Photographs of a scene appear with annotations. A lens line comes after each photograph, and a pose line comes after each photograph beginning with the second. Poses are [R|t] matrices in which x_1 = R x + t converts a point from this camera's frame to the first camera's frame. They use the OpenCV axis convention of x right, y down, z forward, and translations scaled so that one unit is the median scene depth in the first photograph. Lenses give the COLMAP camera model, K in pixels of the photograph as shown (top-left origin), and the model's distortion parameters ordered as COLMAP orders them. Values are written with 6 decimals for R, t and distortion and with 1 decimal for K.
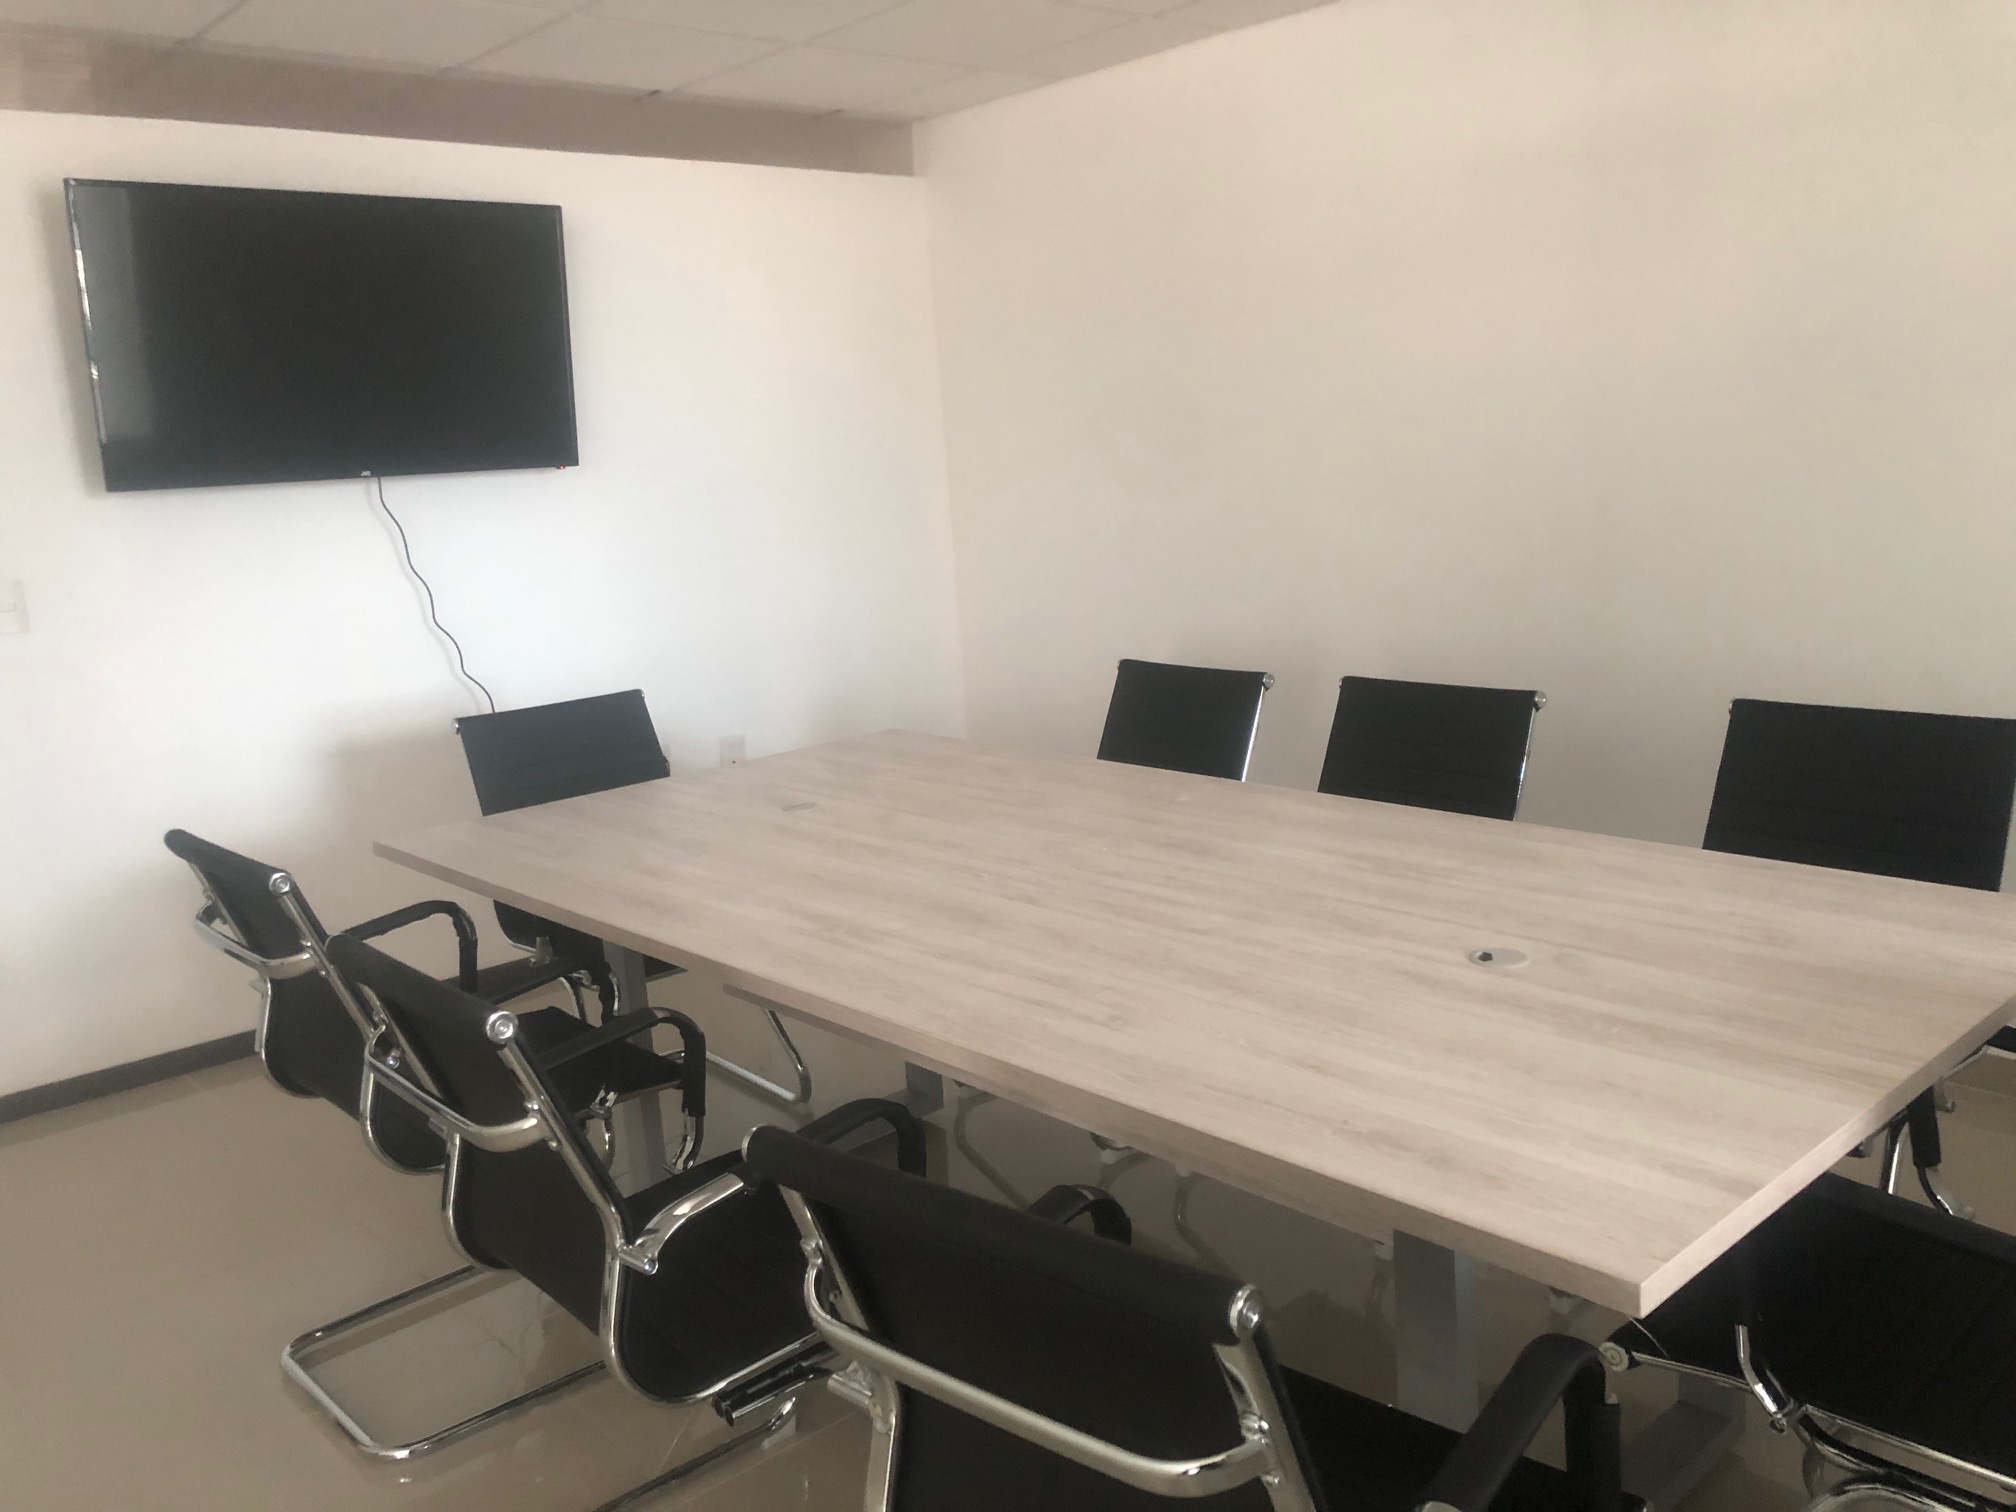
lens RADIAL K [[1664.6, 0, 996.7], [0, 1664.6, 755.7], [0, 0, 1]] dist [0.044990, -0.013652]
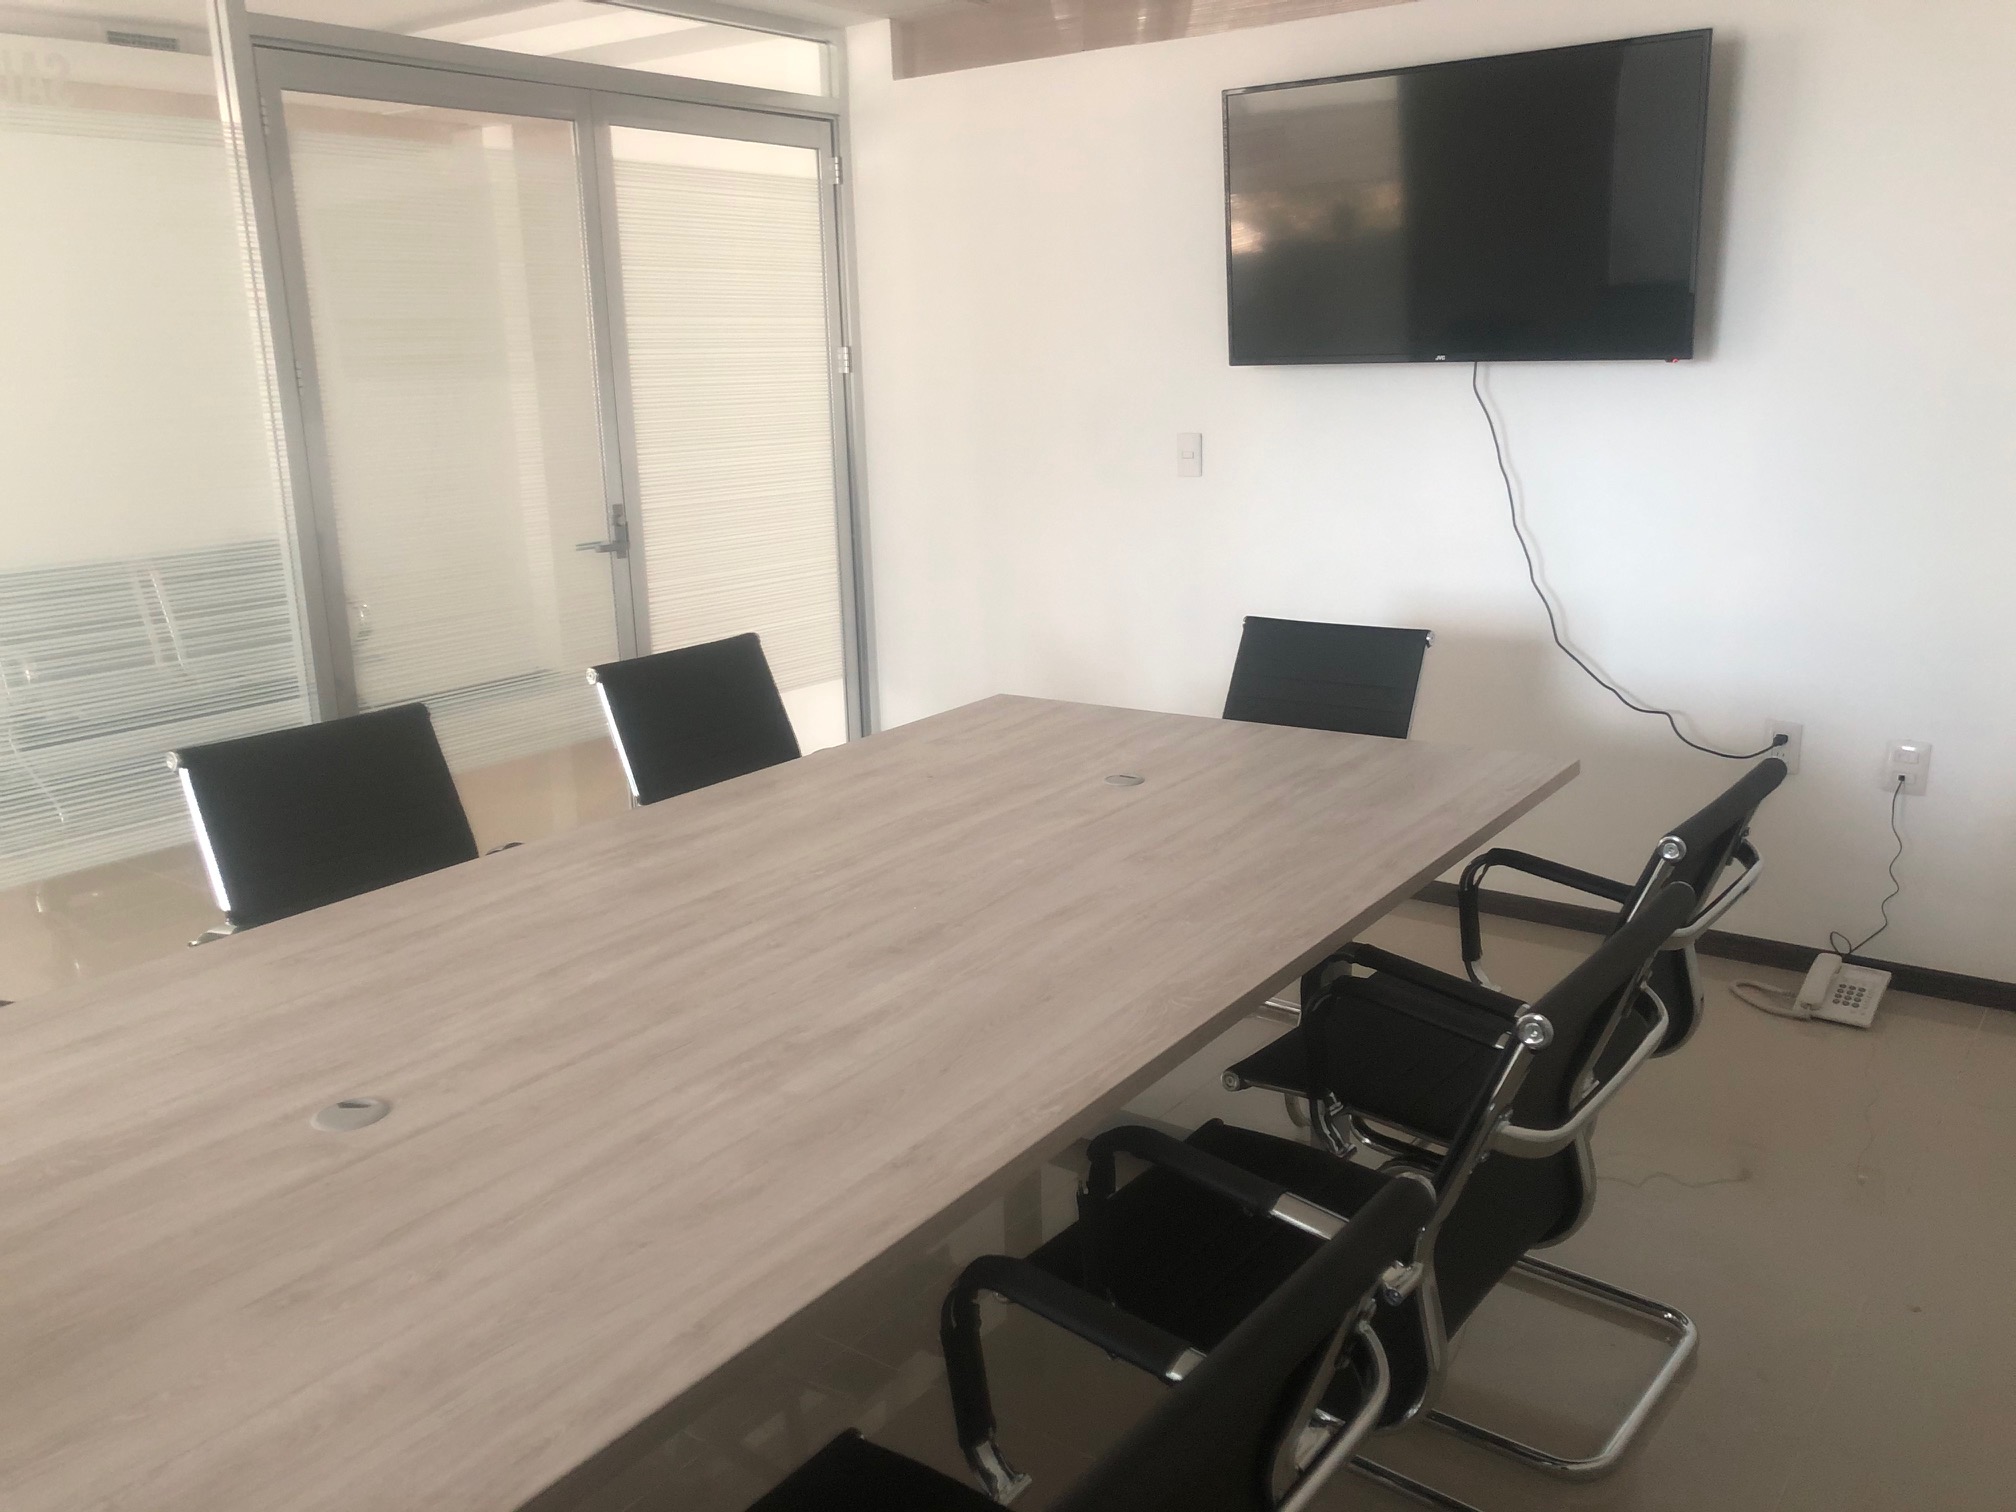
lens RADIAL K [[1664.6, 0, 996.7], [0, 1664.6, 755.7], [0, 0, 1]] dist [0.044990, -0.013652]
pose [[0.189175, 0.282636, -0.940388, 0.988864], [-0.168550, 0.952813, 0.252463, -0.276080], [0.967369, 0.110743, 0.227887, 1.017124]]
